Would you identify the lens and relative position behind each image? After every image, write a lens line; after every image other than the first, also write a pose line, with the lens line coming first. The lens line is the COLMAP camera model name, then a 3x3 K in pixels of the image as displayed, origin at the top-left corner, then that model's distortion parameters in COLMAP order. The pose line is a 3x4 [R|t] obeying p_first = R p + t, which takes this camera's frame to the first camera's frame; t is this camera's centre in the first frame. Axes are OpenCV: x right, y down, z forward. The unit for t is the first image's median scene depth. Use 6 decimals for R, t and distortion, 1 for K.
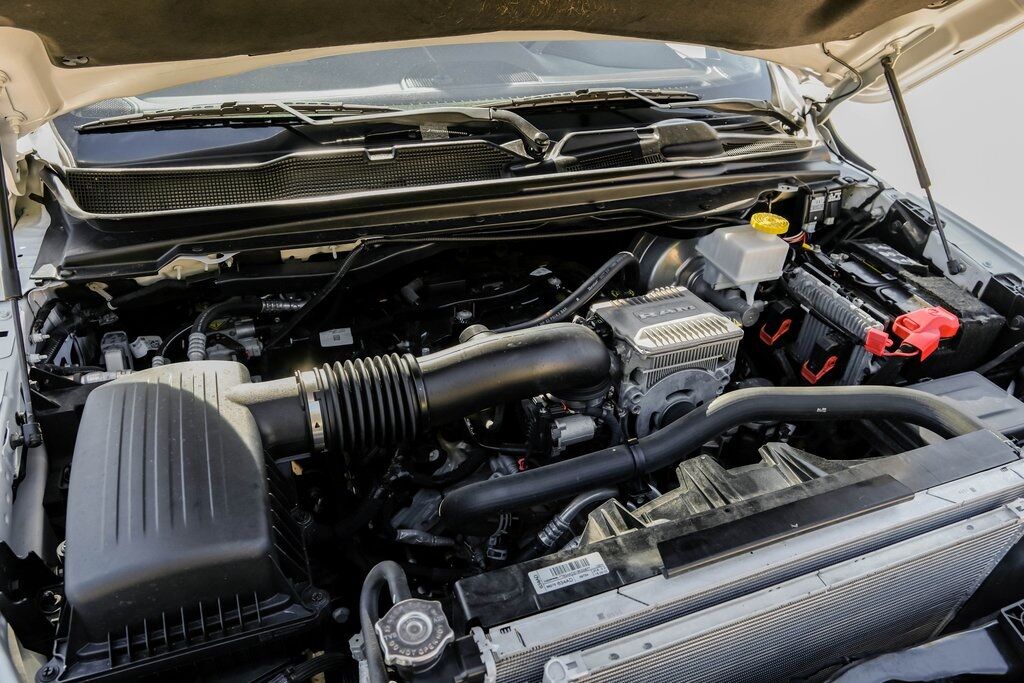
lens RADIAL K [[685.2, 0, 512.7], [0, 685.2, 341.0], [0, 0, 1]] dist [-0.028249, 0.000537]
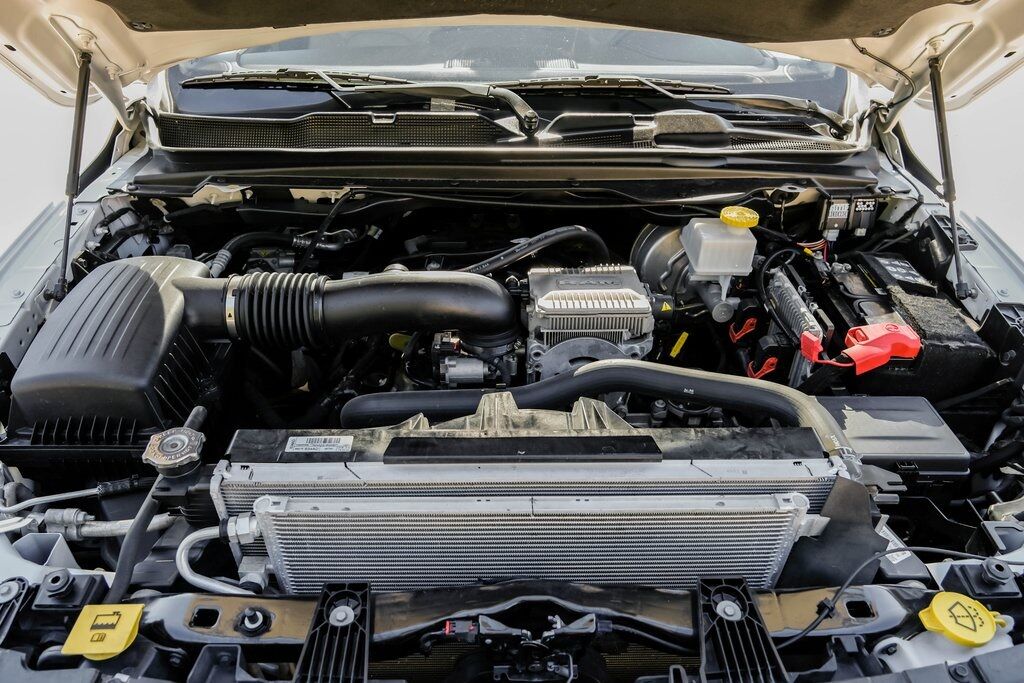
lens RADIAL K [[685.2, 0, 483.7], [0, 685.2, 331.3], [0, 0, 1]] dist [-0.028249, 0.000537]
pose [[0.942420, 0.159126, -0.294148, 0.349134], [-0.163377, 0.986511, 0.010232, 0.041503], [0.291809, 0.038414, 0.955705, -0.043590]]
